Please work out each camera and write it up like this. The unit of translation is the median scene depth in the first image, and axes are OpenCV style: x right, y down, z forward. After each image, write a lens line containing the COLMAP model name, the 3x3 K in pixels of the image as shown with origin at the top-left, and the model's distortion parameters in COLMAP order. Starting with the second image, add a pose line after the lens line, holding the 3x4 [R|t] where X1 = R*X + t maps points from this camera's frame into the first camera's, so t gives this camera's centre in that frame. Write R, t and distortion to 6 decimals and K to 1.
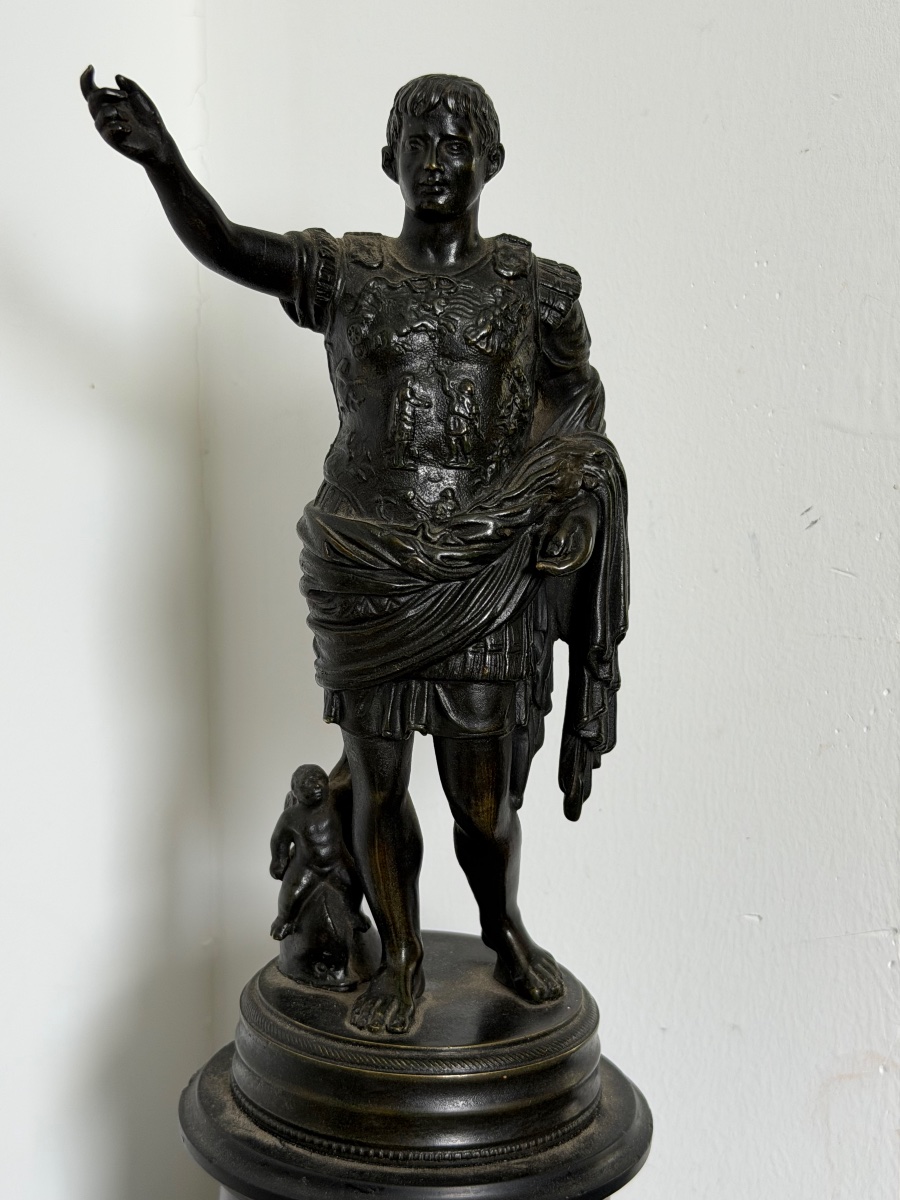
lens RADIAL K [[1990.2, 0, 450.0], [0, 1990.2, 600.0], [0, 0, 1]] dist [0.142397, -0.062987]
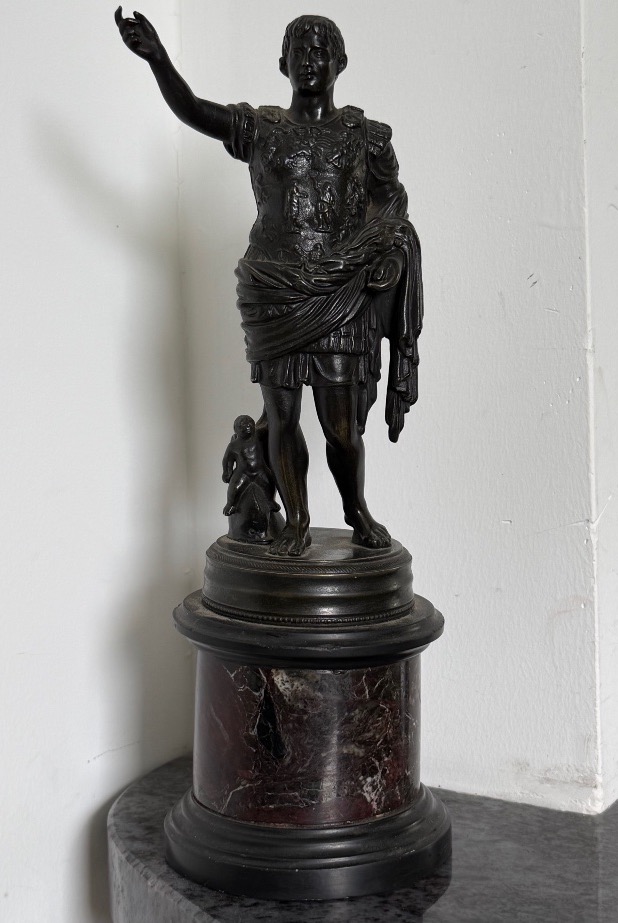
lens RADIAL K [[1464.3, 0, 309.0], [0, 1464.3, 461.5], [0, 0, 1]] dist [0.149833, 0.016646]
pose [[0.999241, -0.015355, -0.035805, 0.034506], [0.013068, 0.997912, -0.063260, 0.218929], [0.036702, 0.062744, 0.997355, -0.301123]]
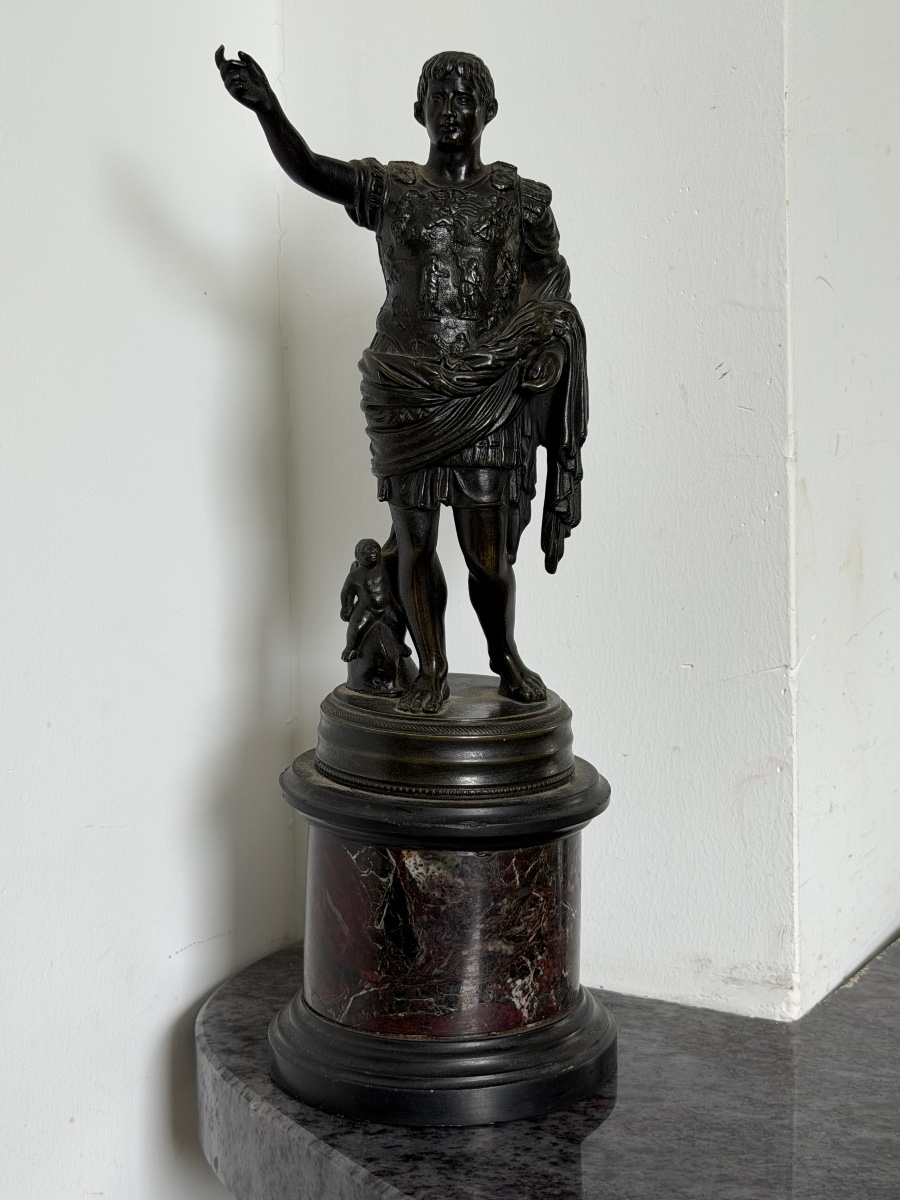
lens RADIAL K [[1997.3, 0, 450.0], [0, 1997.3, 600.0], [0, 0, 1]] dist [0.163792, -0.060226]
pose [[0.999804, -0.009941, -0.017133, 0.013833], [0.009494, 0.999617, -0.025986, 0.175165], [0.017385, 0.025818, 0.999515, -0.461052]]
